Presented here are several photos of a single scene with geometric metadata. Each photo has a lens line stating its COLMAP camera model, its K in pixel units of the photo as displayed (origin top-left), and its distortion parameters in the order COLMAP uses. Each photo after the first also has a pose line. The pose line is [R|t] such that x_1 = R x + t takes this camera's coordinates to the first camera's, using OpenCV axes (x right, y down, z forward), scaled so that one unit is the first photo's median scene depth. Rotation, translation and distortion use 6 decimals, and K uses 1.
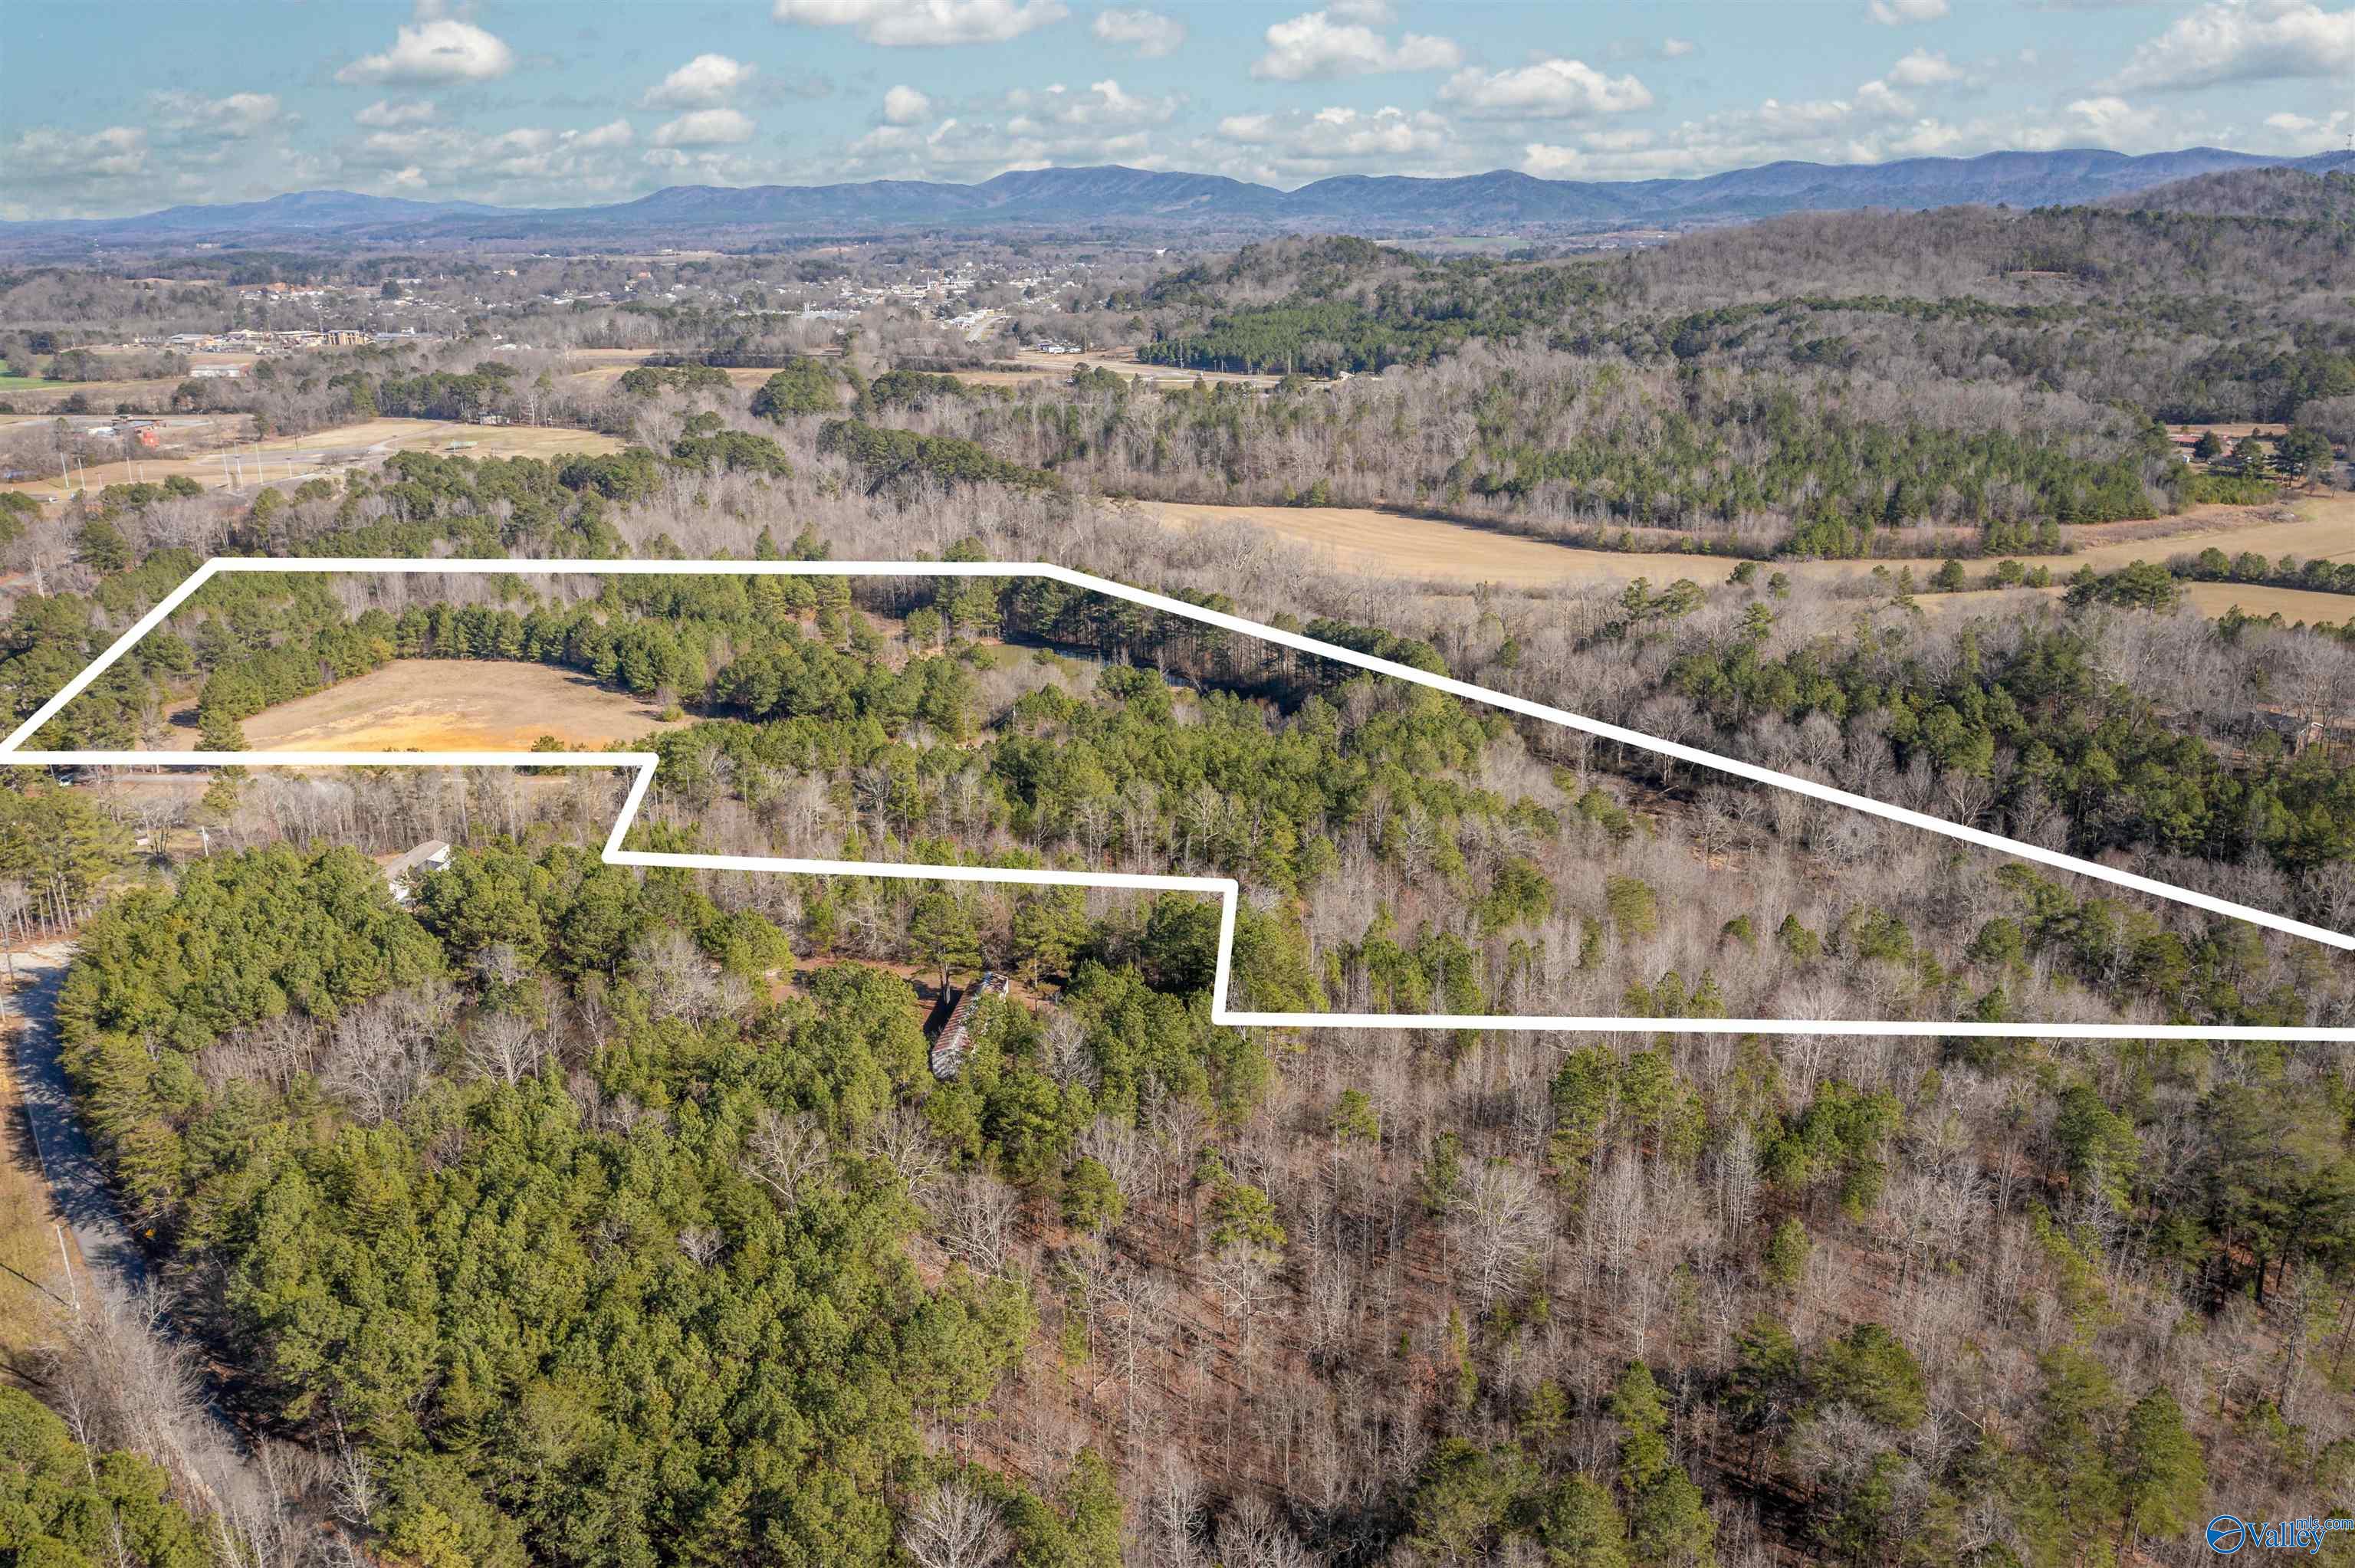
lens RADIAL K [[1913.2, 0, 1179.0], [0, 1913.2, 793.2], [0, 0, 1]] dist [-0.014925, -0.006936]
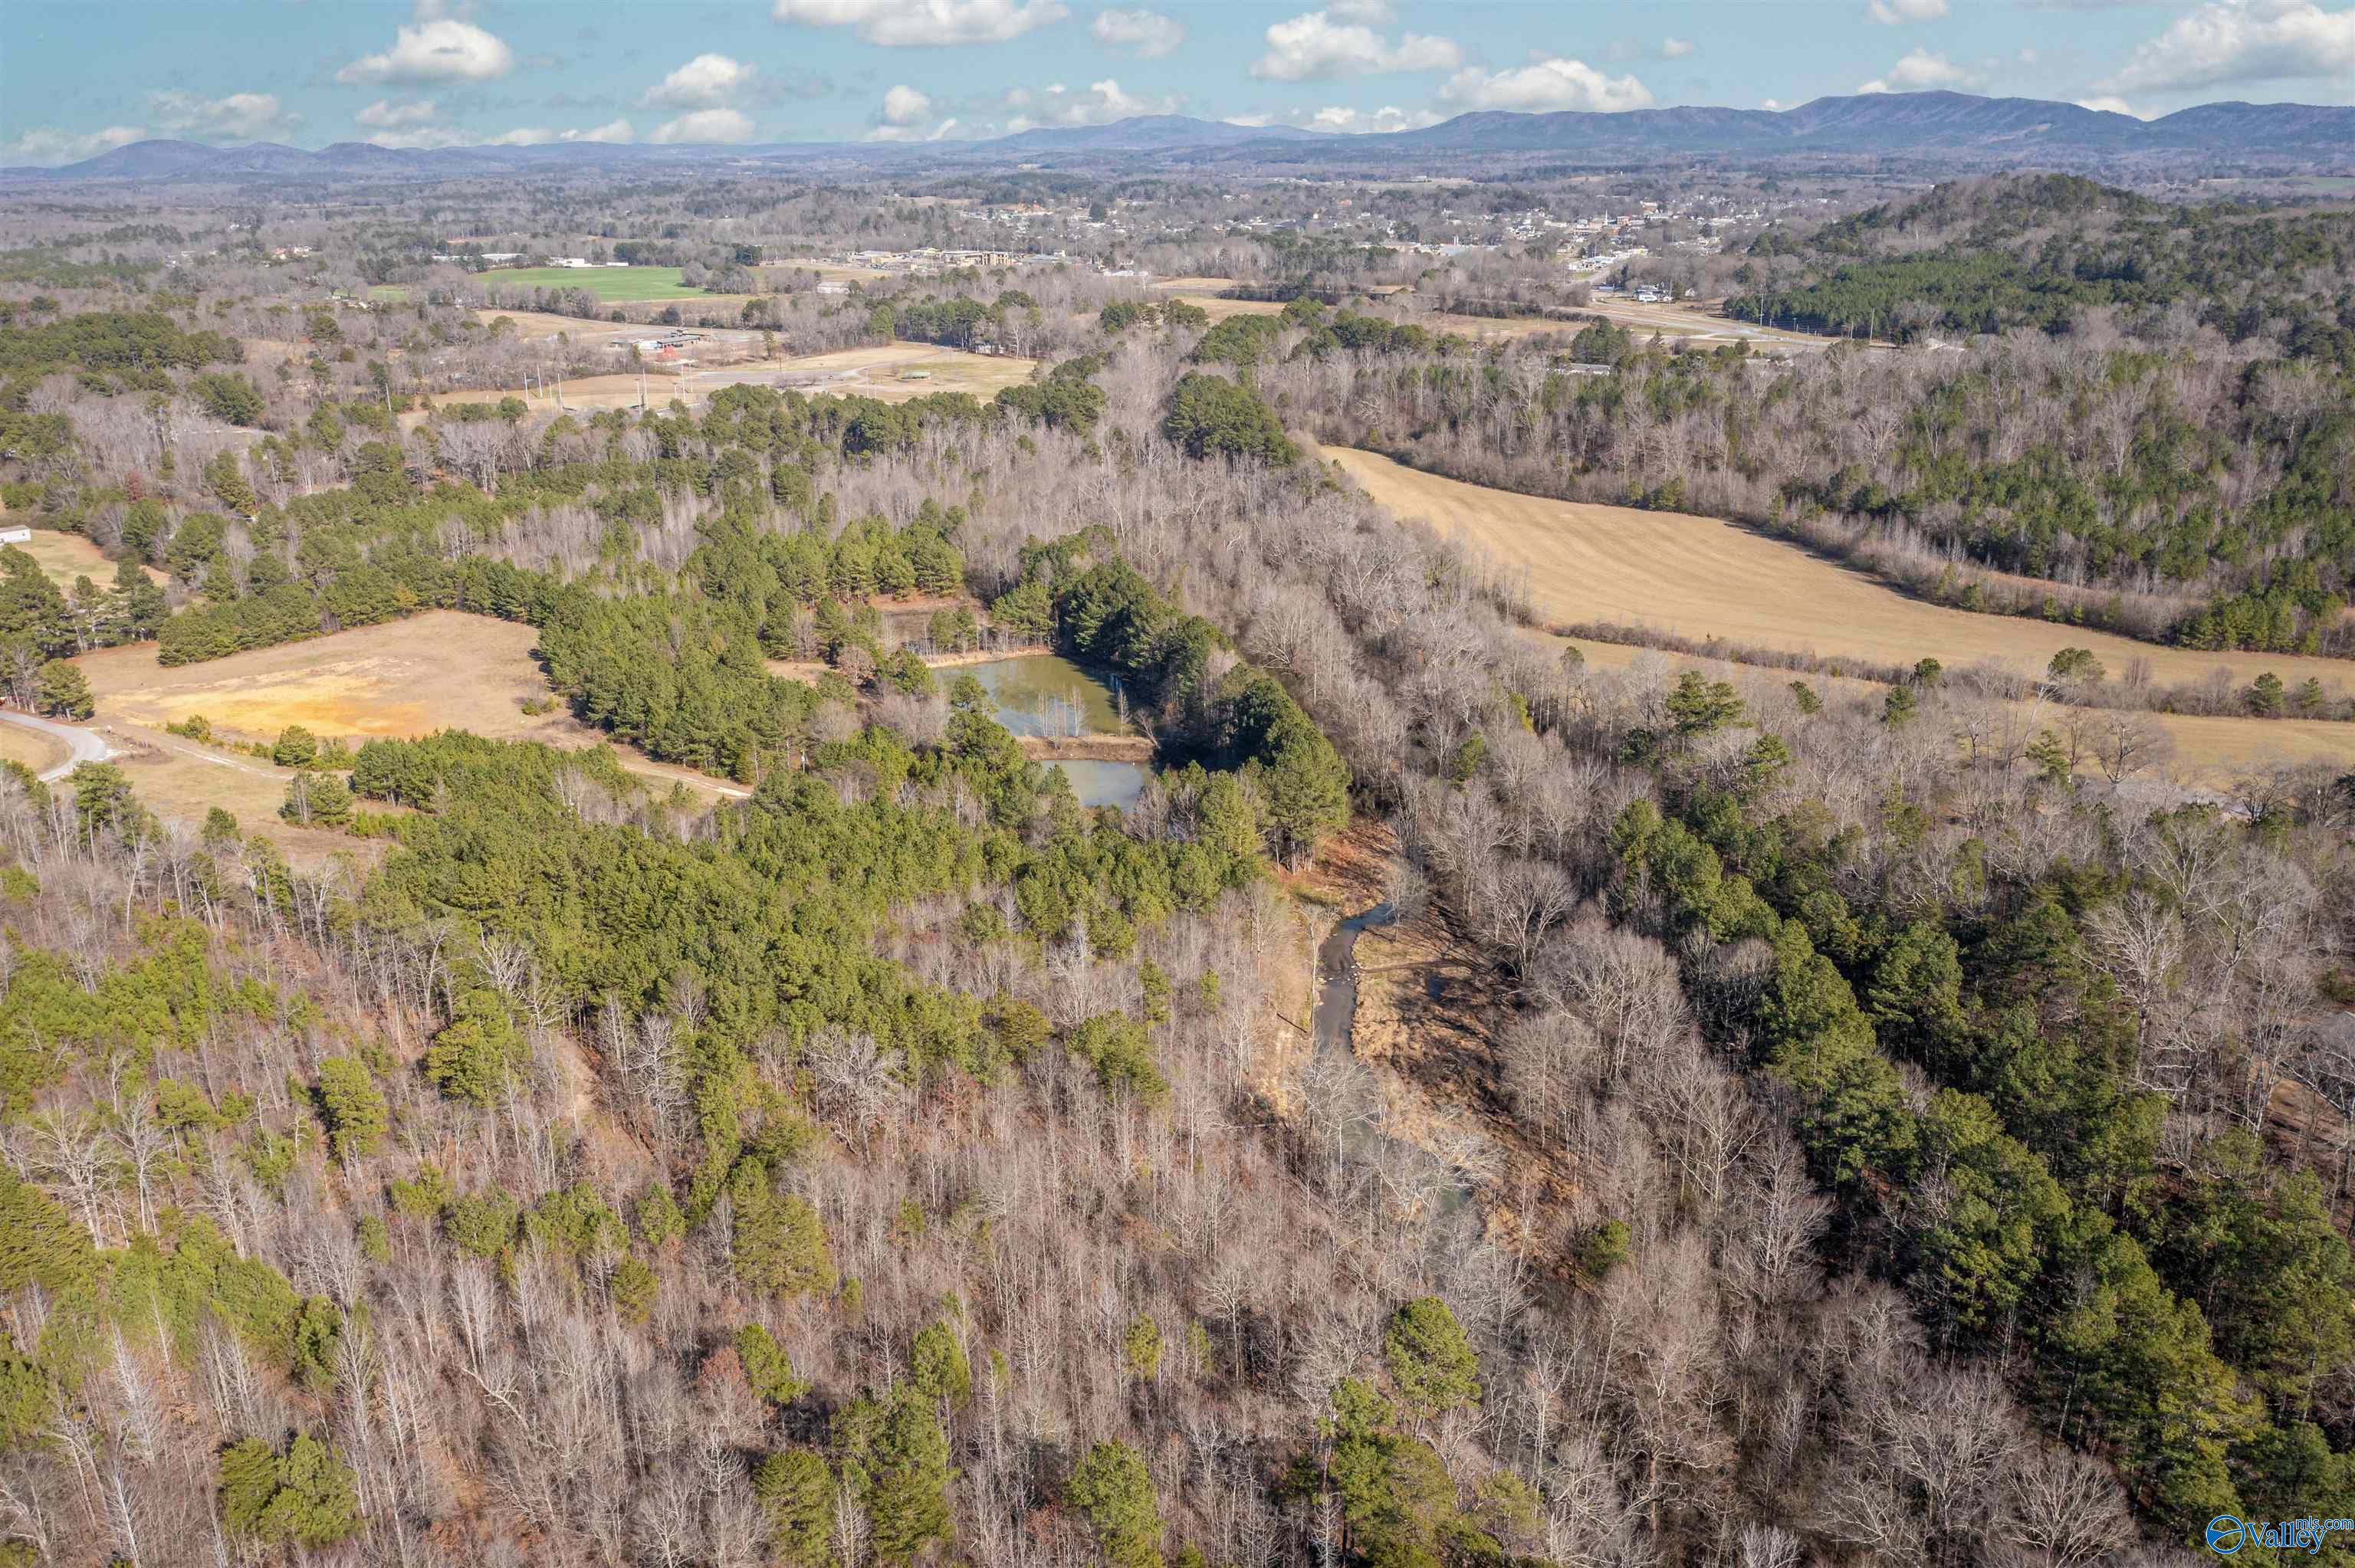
lens RADIAL K [[1913.2, 0, 1162.9], [0, 1913.2, 727.3], [0, 0, 1]] dist [-0.014925, -0.006936]
pose [[0.911902, 0.123890, -0.391262, 0.142819], [-0.122203, 0.992072, 0.029317, -0.036883], [0.391793, 0.021079, 0.919812, 0.104912]]
